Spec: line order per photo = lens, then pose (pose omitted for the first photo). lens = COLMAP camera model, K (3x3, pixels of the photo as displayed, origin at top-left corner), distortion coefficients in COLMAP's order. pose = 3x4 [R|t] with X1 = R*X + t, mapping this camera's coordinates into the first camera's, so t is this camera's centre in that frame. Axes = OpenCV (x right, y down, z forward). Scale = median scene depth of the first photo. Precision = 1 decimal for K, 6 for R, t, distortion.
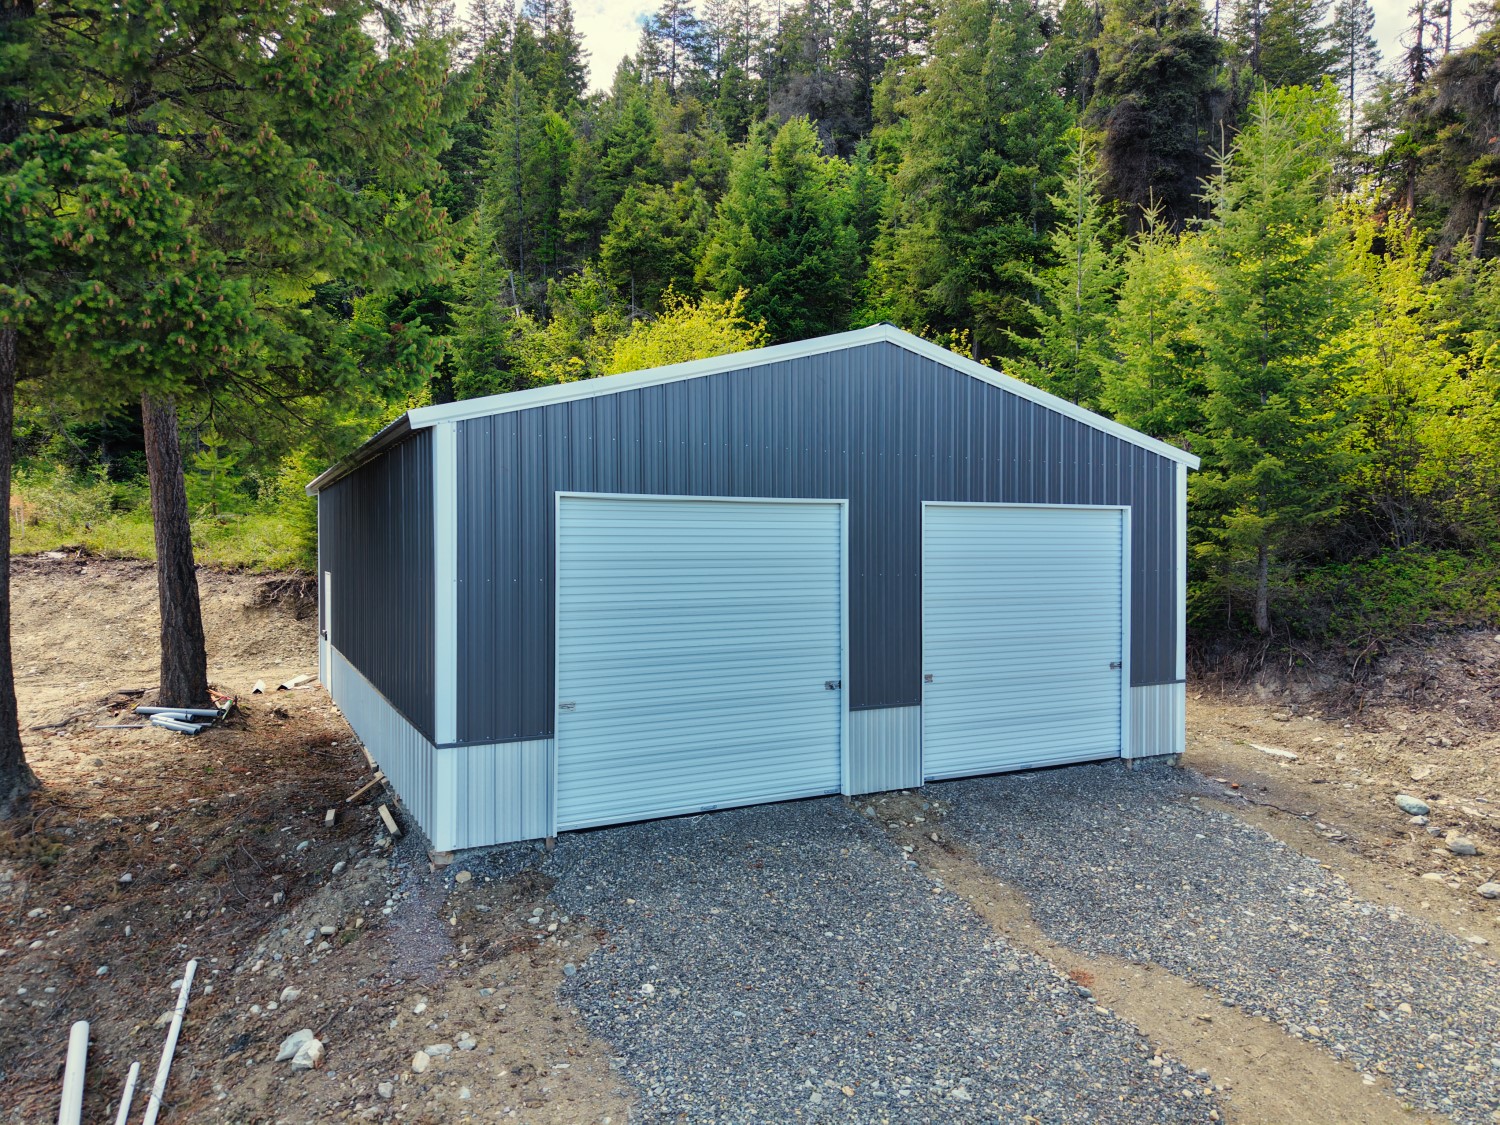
lens RADIAL K [[994.4, 0, 758.2], [0, 994.4, 564.8], [0, 0, 1]] dist [0.012231, -0.000643]
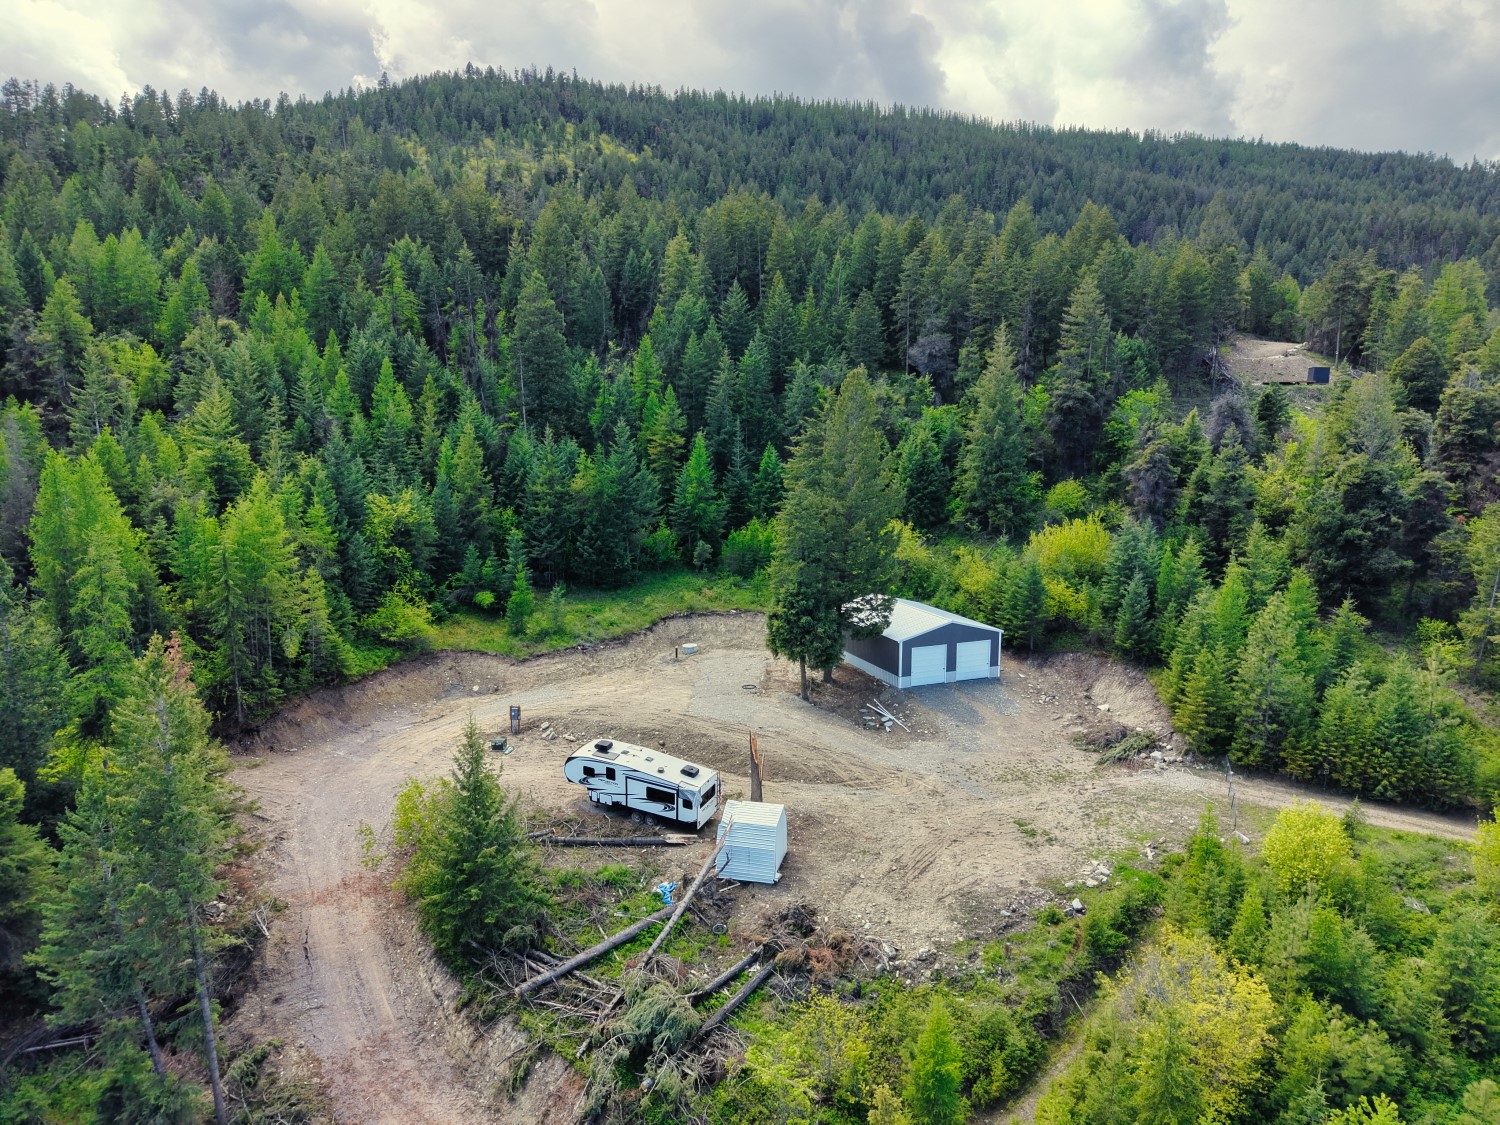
lens RADIAL K [[1003.5, 0, 750.0], [0, 1003.5, 562.5], [0, 0, 1]] dist [0.009438, -0.003356]
pose [[0.996488, 0.010935, -0.083019, -0.730263], [0.001157, 0.989543, 0.144236, -1.691223], [0.083728, -0.143825, 0.986055, -6.199655]]
